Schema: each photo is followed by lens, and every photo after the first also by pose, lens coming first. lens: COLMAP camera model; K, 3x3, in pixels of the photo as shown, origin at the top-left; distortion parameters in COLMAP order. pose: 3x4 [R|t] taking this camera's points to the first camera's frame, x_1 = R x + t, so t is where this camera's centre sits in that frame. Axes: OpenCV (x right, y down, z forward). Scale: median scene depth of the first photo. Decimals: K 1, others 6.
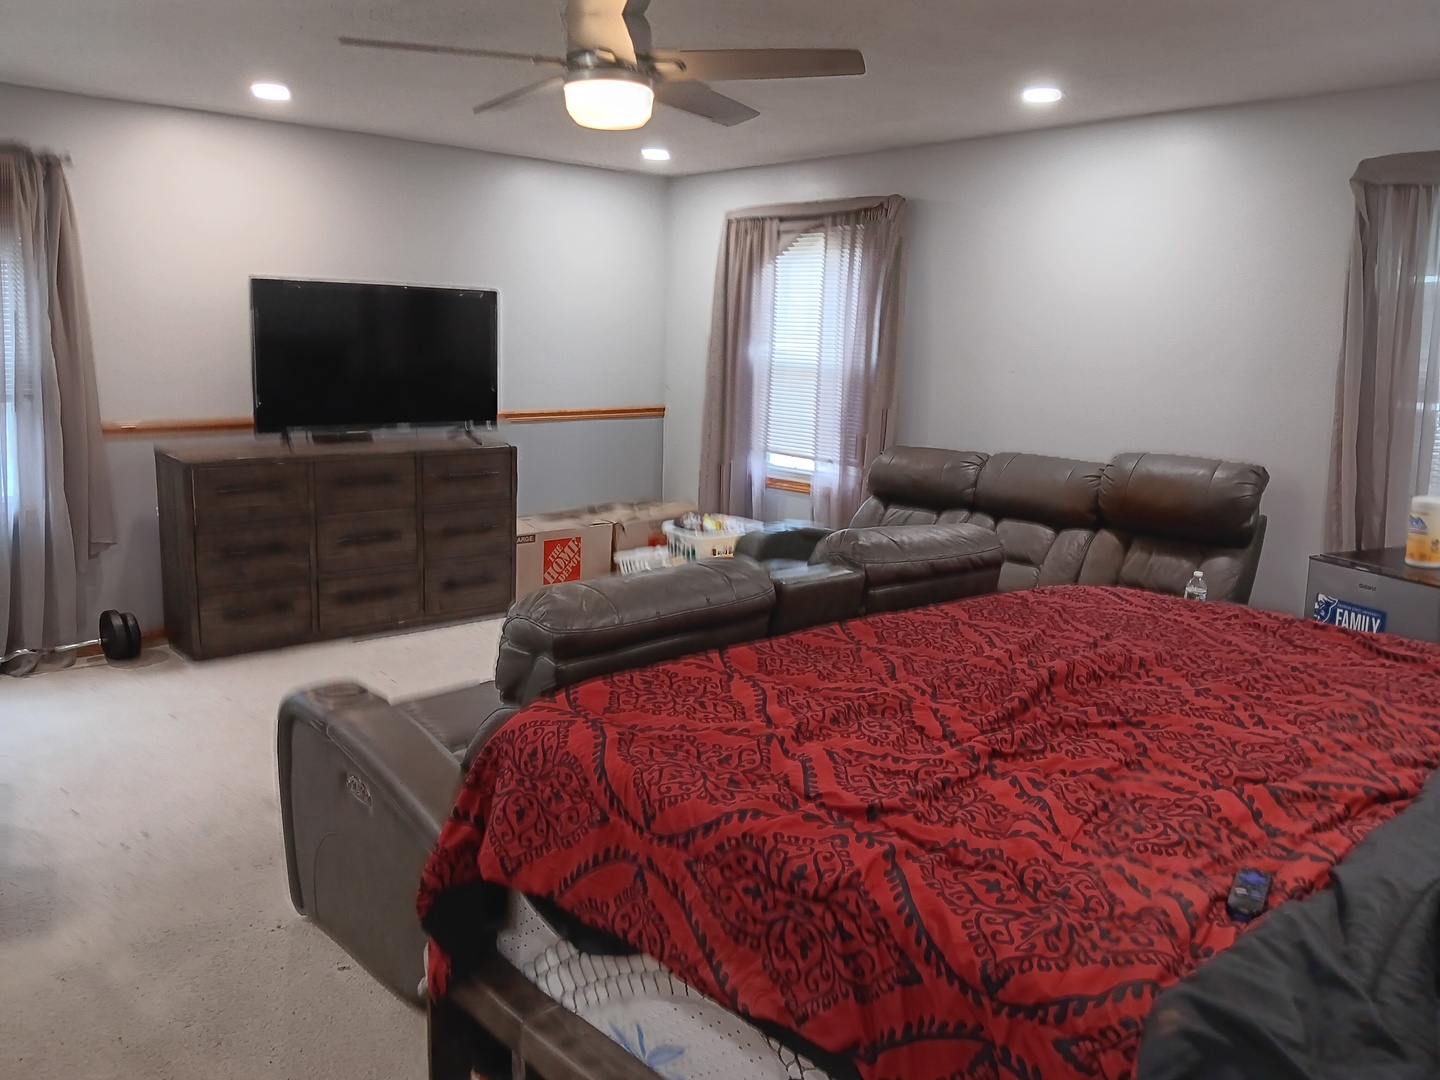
lens RADIAL K [[1130.4, 0, 720.0], [0, 1130.4, 540.0], [0, 0, 1]] dist [0.026543, -0.005513]
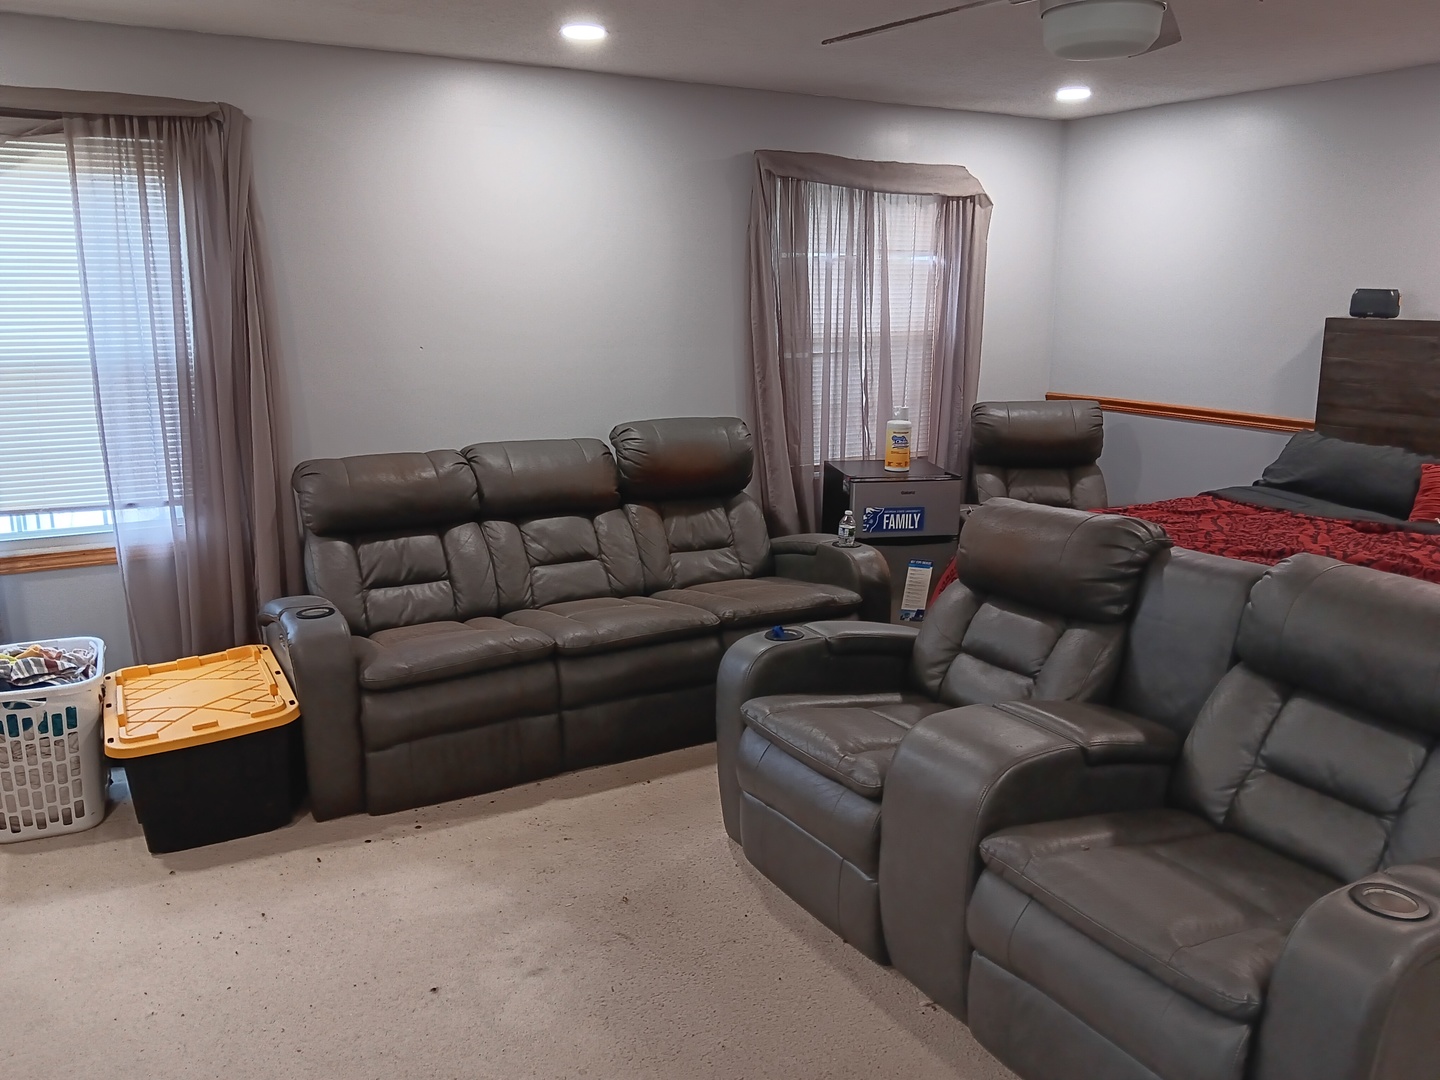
lens RADIAL K [[1130.4, 0, 720.0], [0, 1130.4, 540.0], [0, 0, 1]] dist [0.026543, -0.005513]
pose [[0.230394, -0.204215, 0.951428, -0.571186], [0.183418, 0.969319, 0.163639, -0.122370], [-0.955655, 0.136807, 0.260782, 0.657941]]
